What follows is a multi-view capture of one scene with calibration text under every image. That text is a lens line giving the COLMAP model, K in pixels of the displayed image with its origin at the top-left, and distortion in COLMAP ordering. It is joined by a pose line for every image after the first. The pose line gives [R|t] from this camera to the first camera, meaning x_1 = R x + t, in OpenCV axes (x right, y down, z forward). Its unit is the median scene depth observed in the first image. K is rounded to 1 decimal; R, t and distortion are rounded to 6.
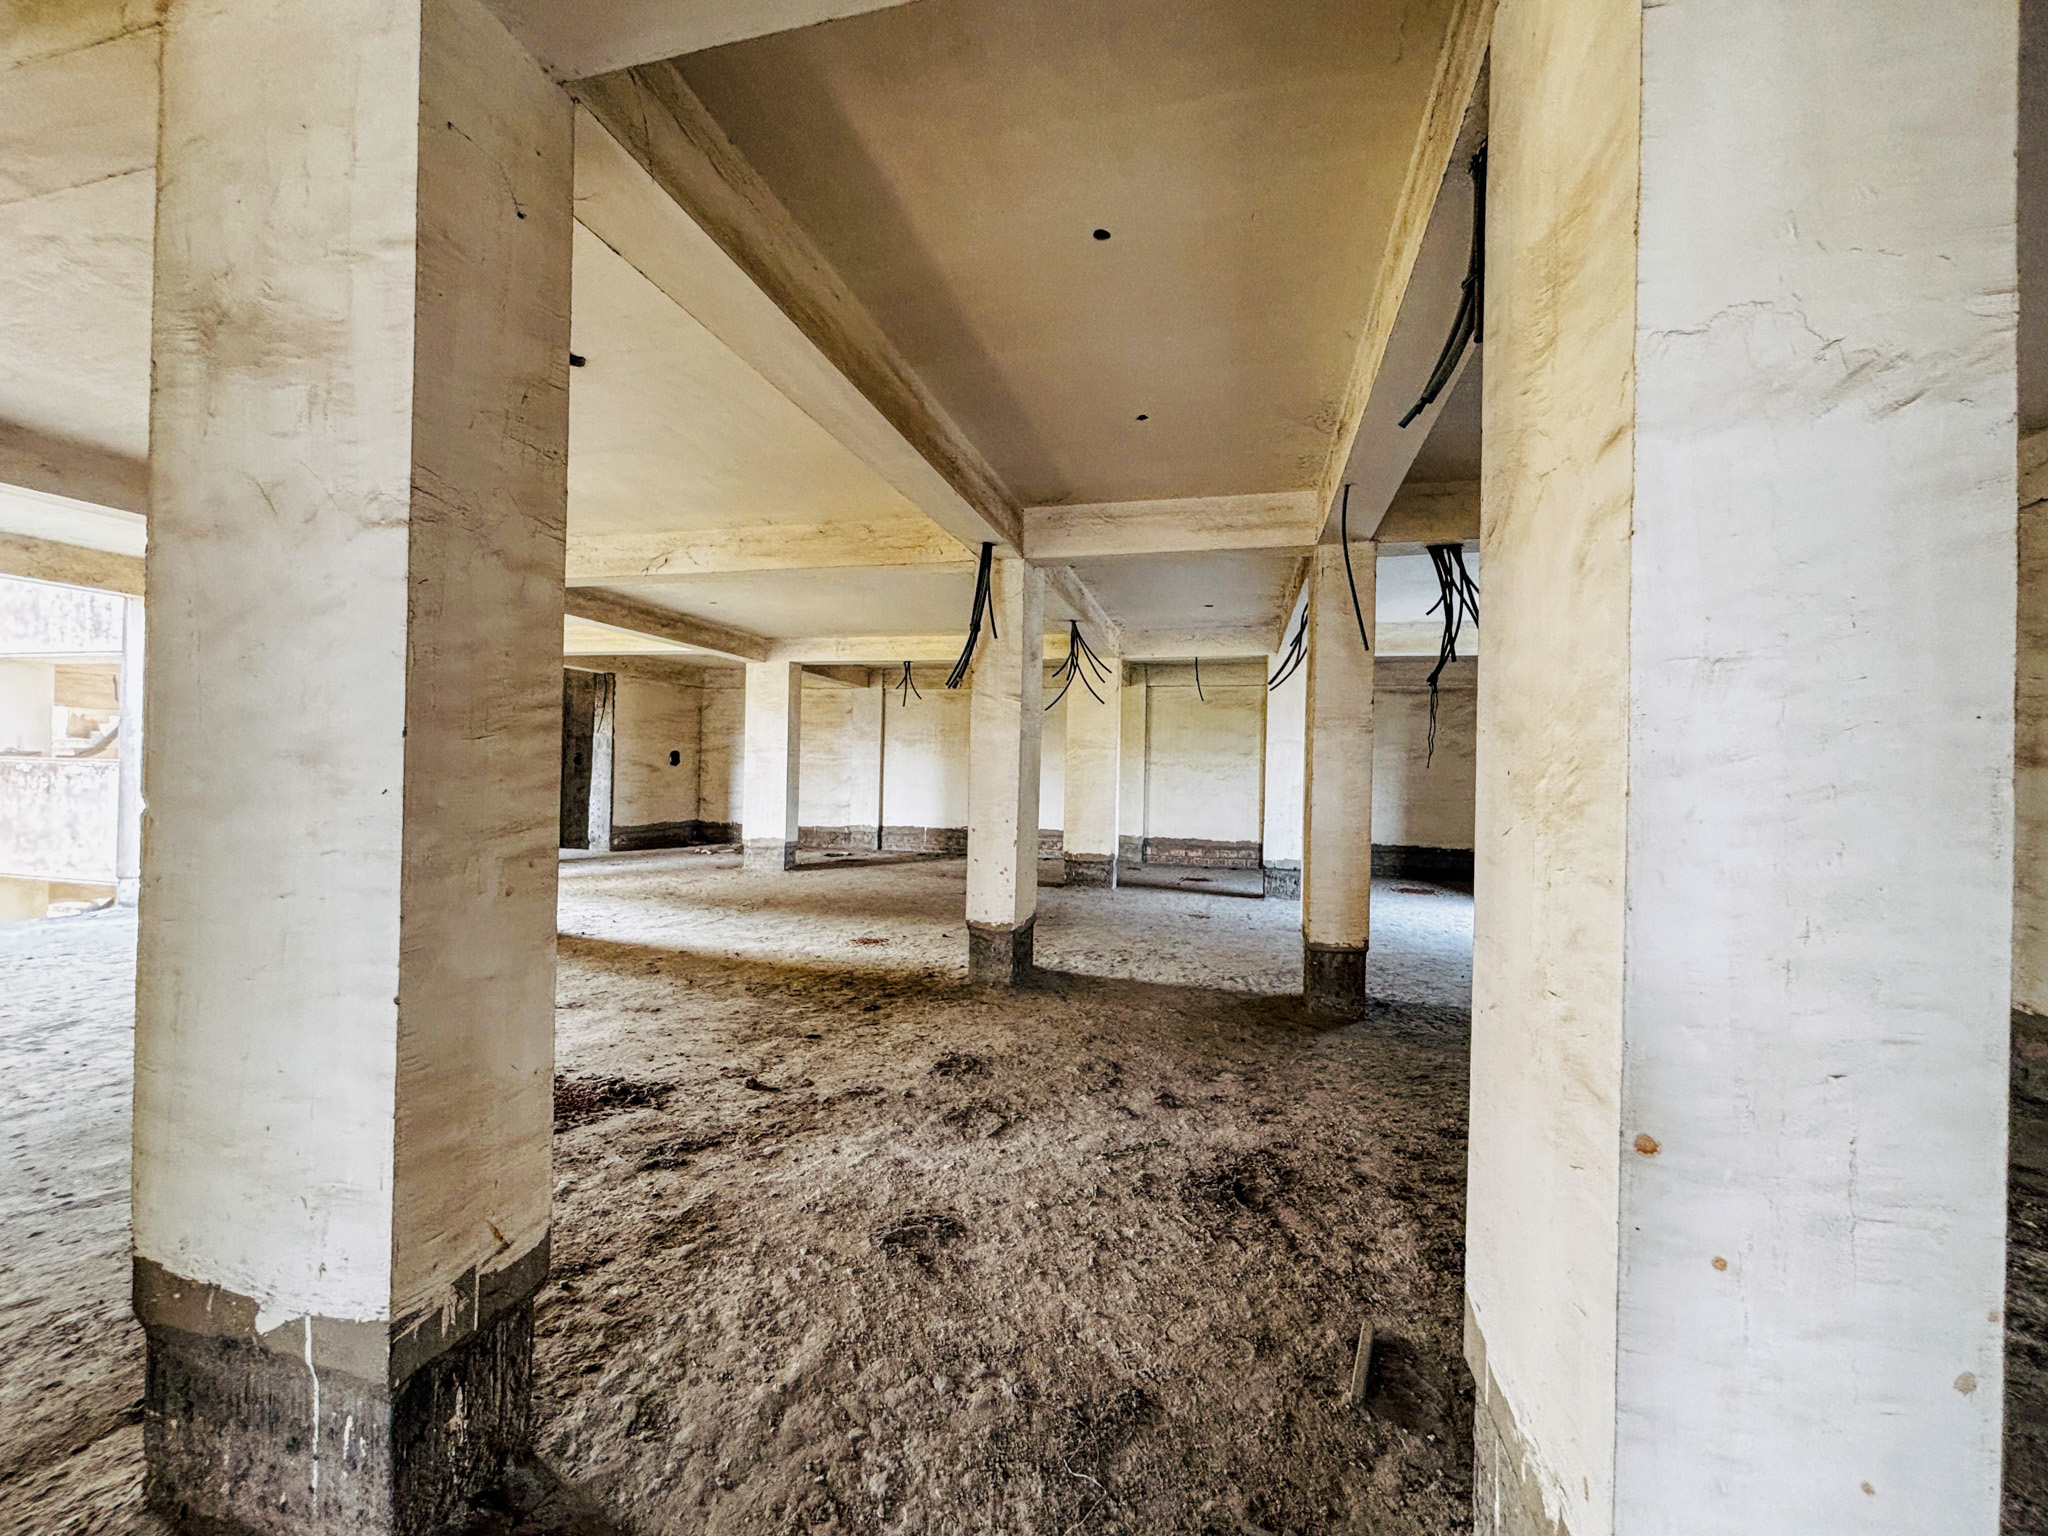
lens RADIAL K [[823.1, 0, 1020.6], [0, 823.1, 766.9], [0, 0, 1]] dist [-0.002747, 0.000055]
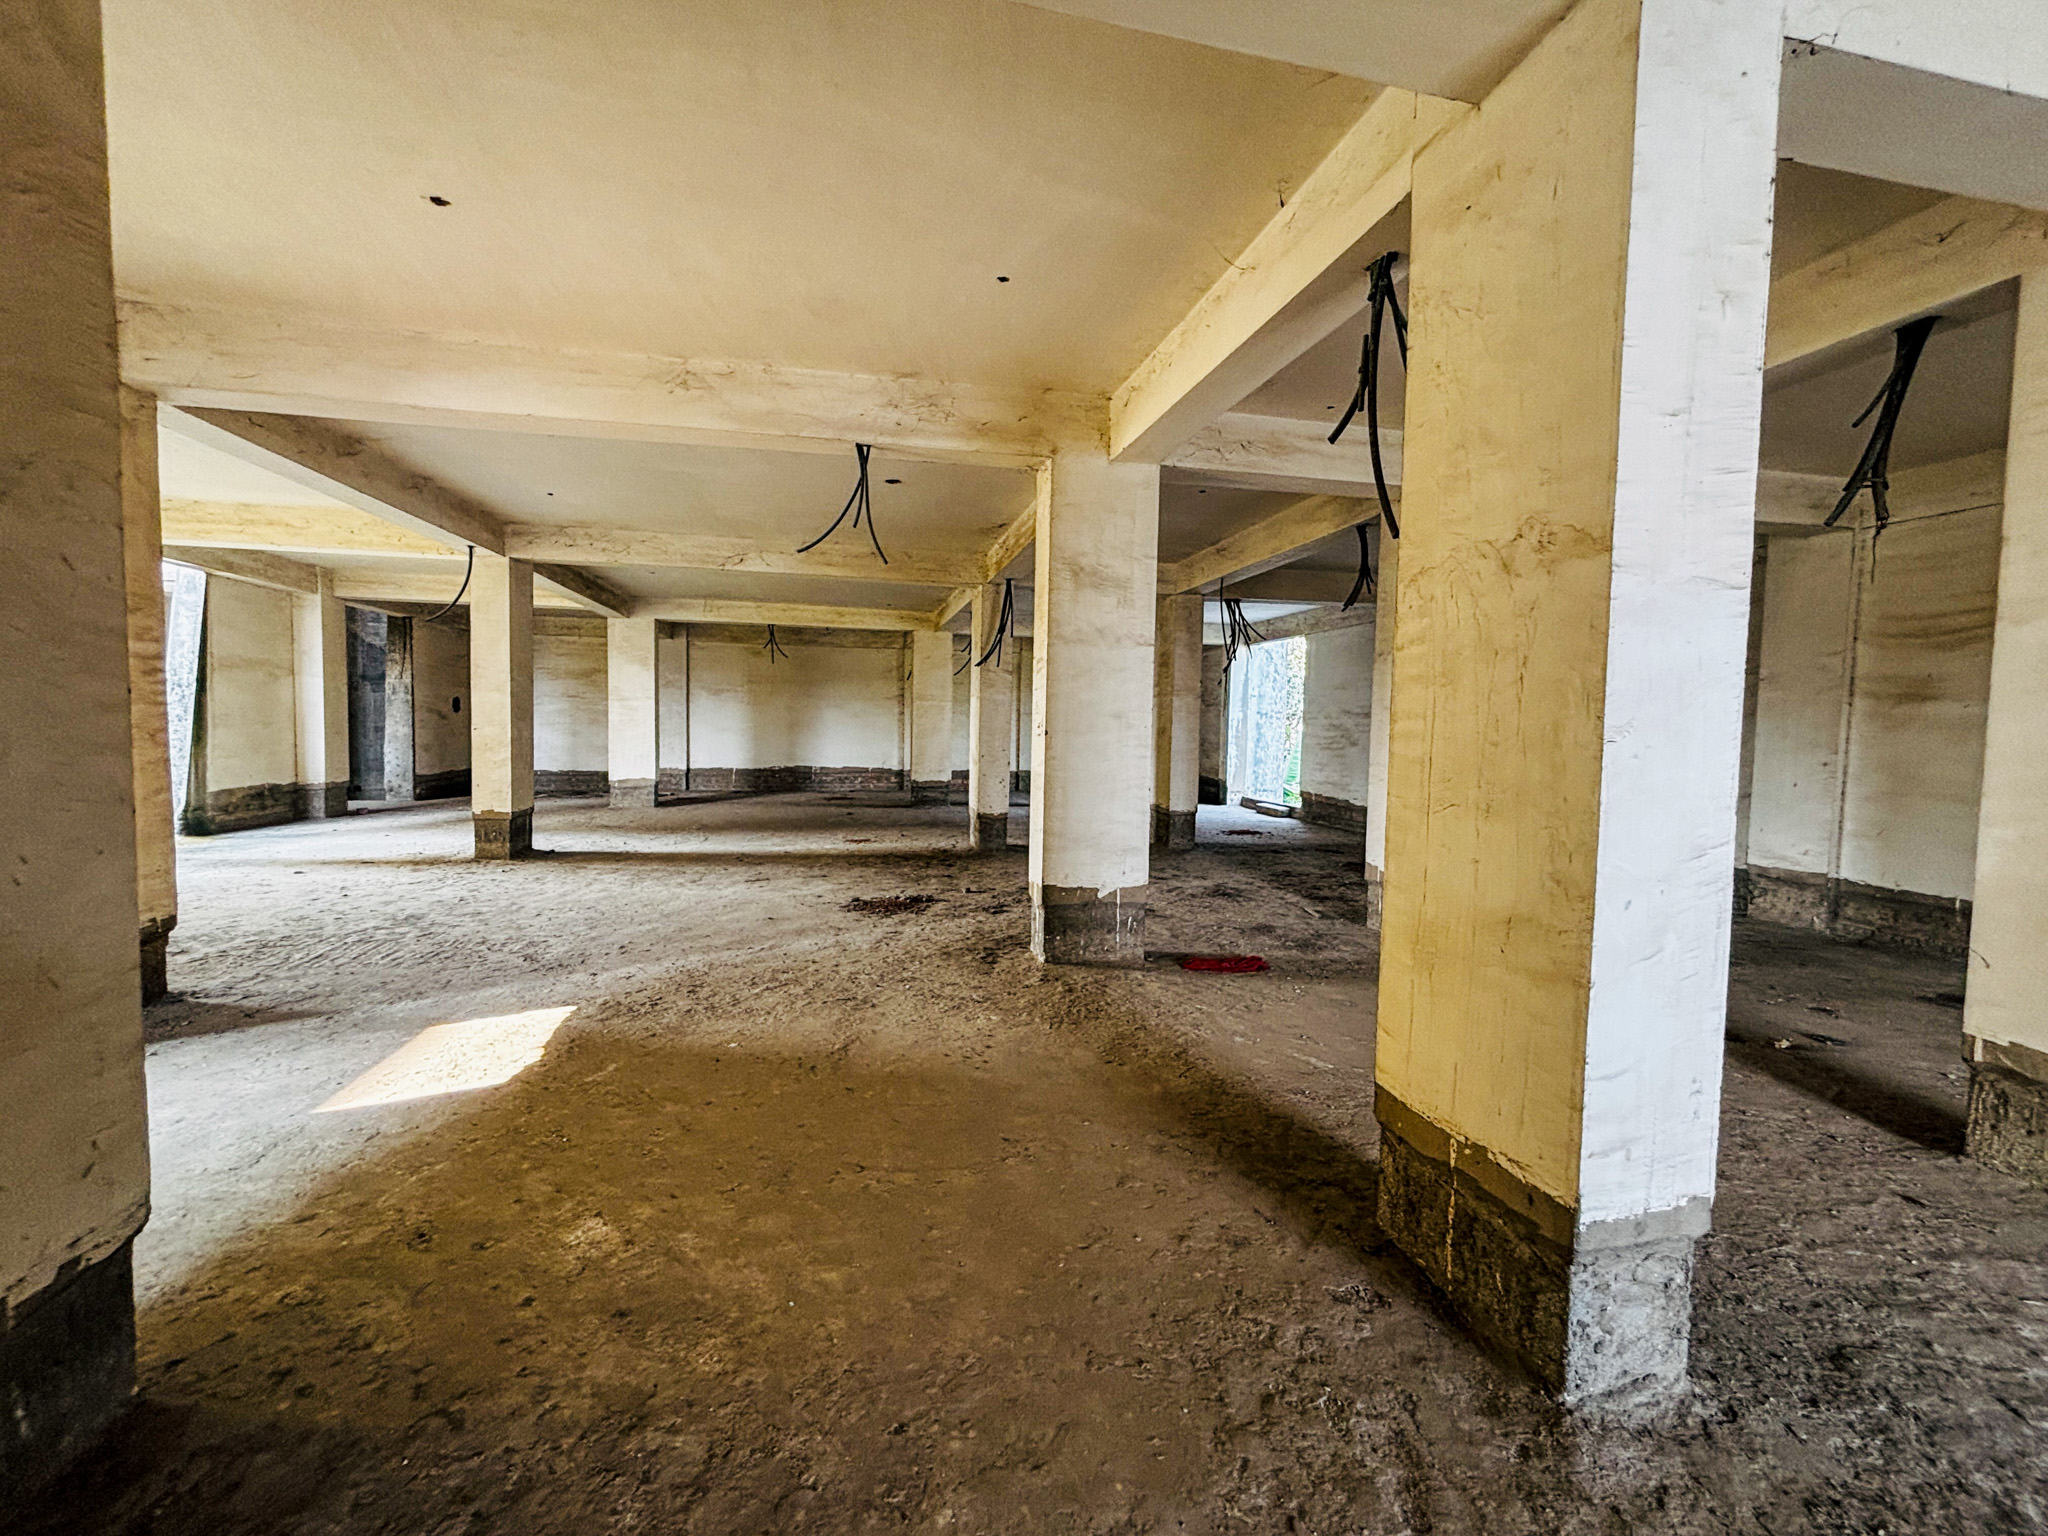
lens RADIAL K [[832.7, 0, 1019.1], [0, 832.7, 763.3], [0, 0, 1]] dist [-0.000858, 0.000024]
pose [[0.889175, -0.024769, 0.456896, -0.593926], [-0.002999, 0.998197, 0.059950, -0.005017], [-0.457558, -0.054676, 0.887497, -0.376253]]
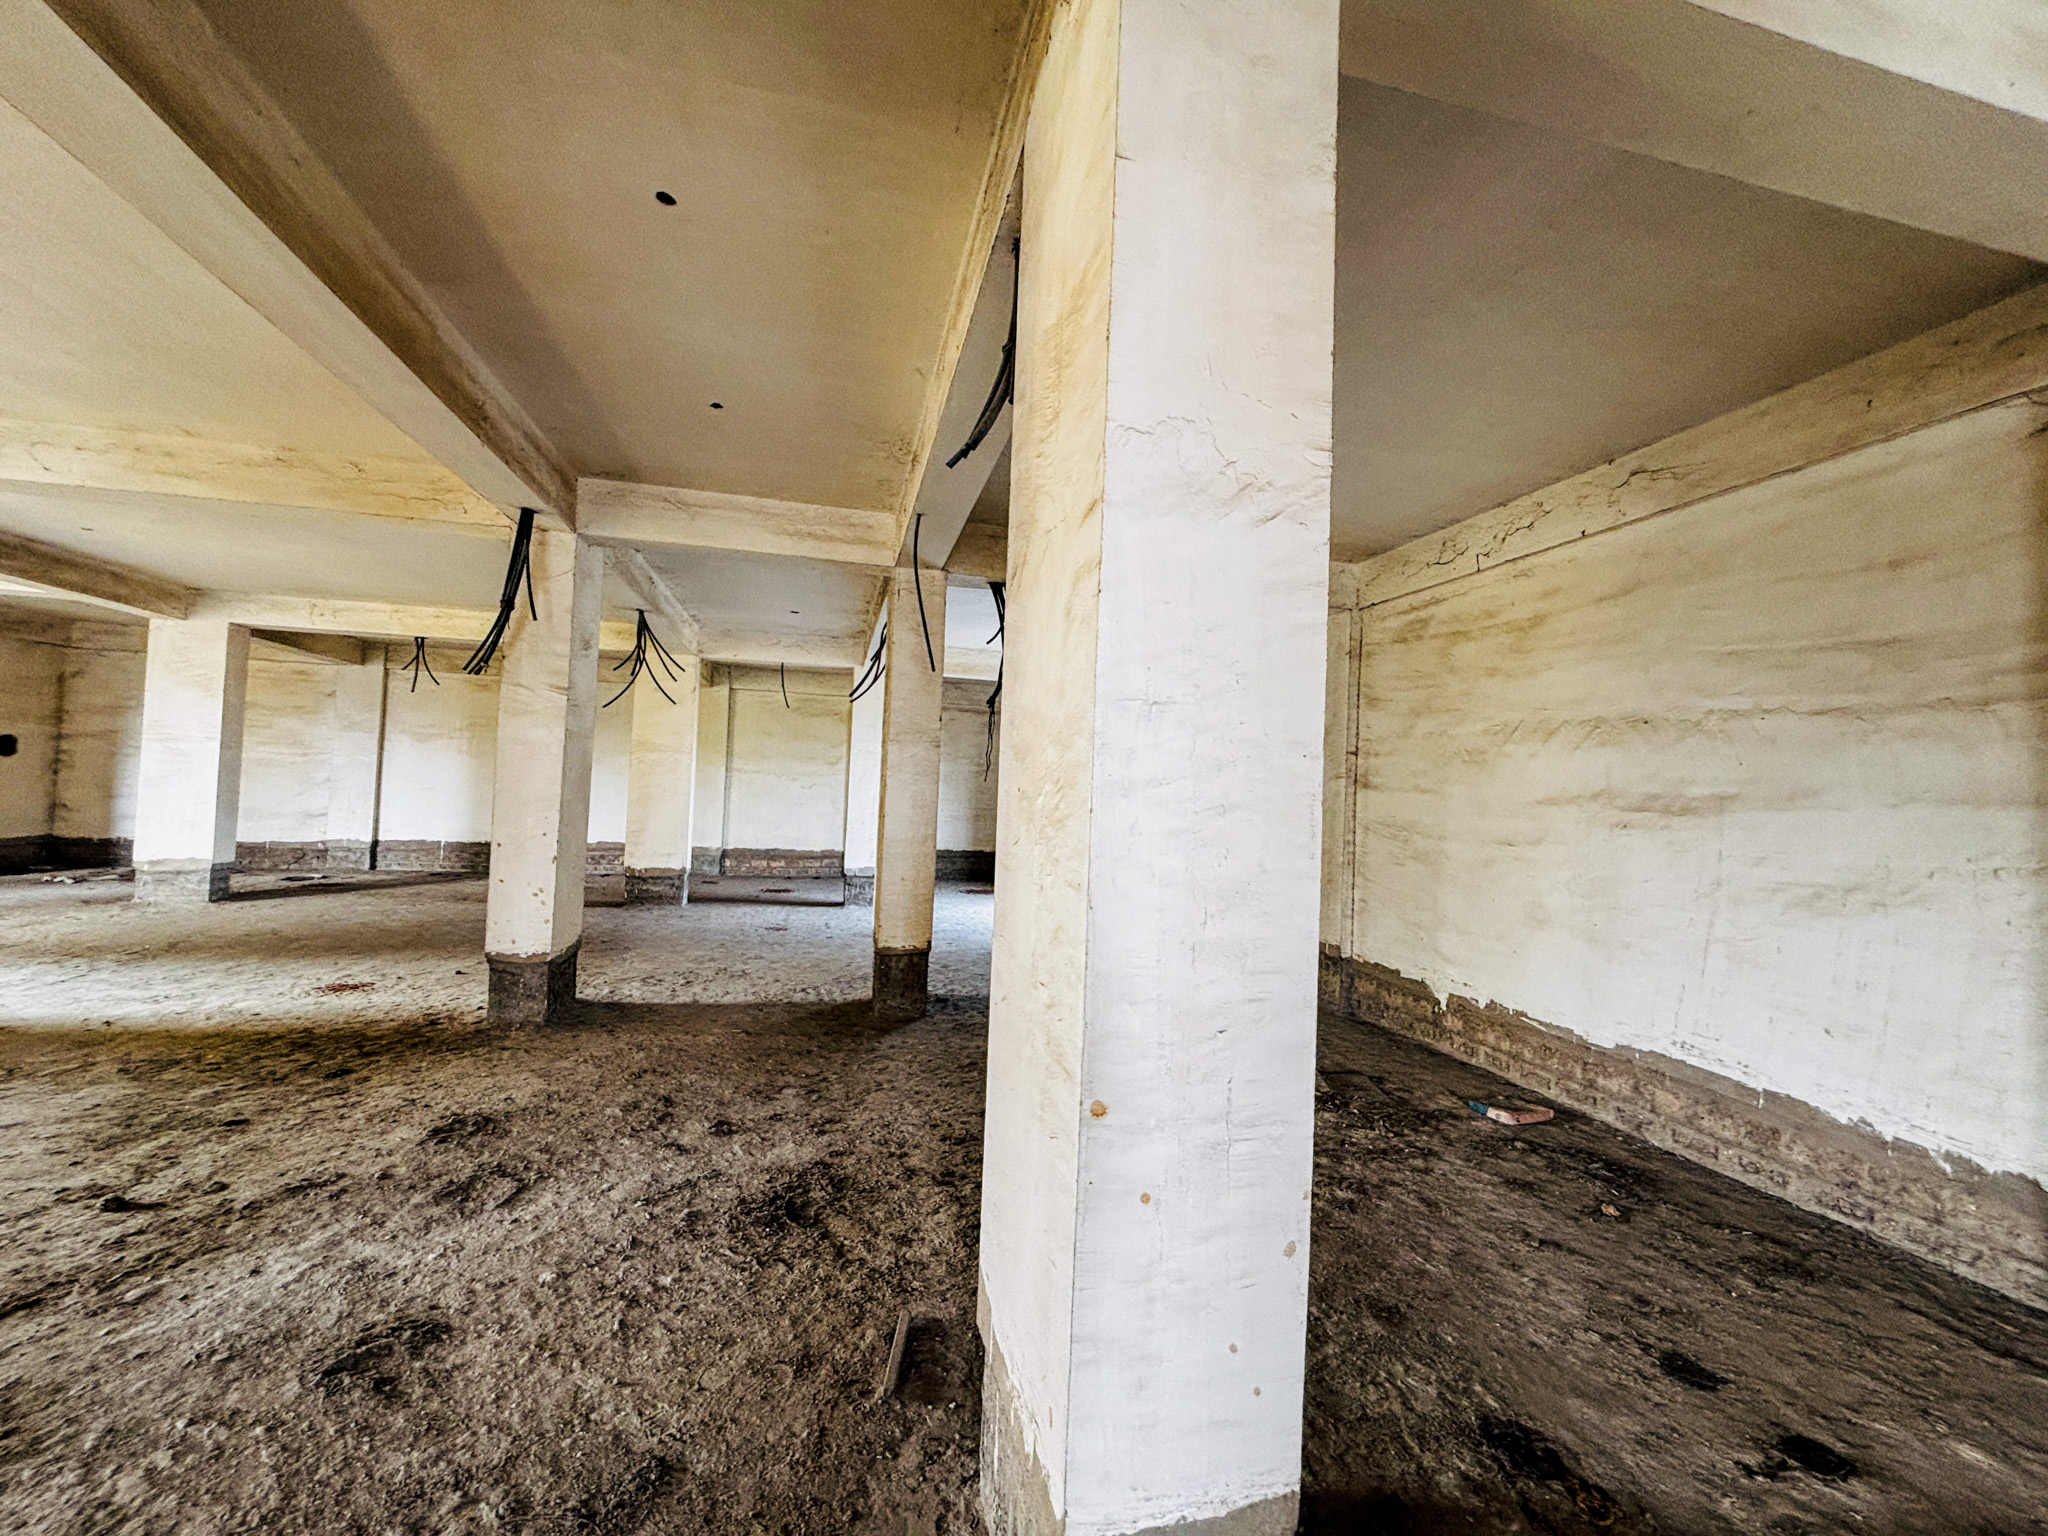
lens RADIAL K [[823.1, 0, 1020.6], [0, 823.1, 766.9], [0, 0, 1]] dist [-0.002747, 0.000055]
pose [[0.887018, 0.027369, 0.460924, 0.034608], [-0.022990, 0.999621, -0.015113, -0.003276], [-0.461163, 0.002809, 0.887311, 0.000827]]
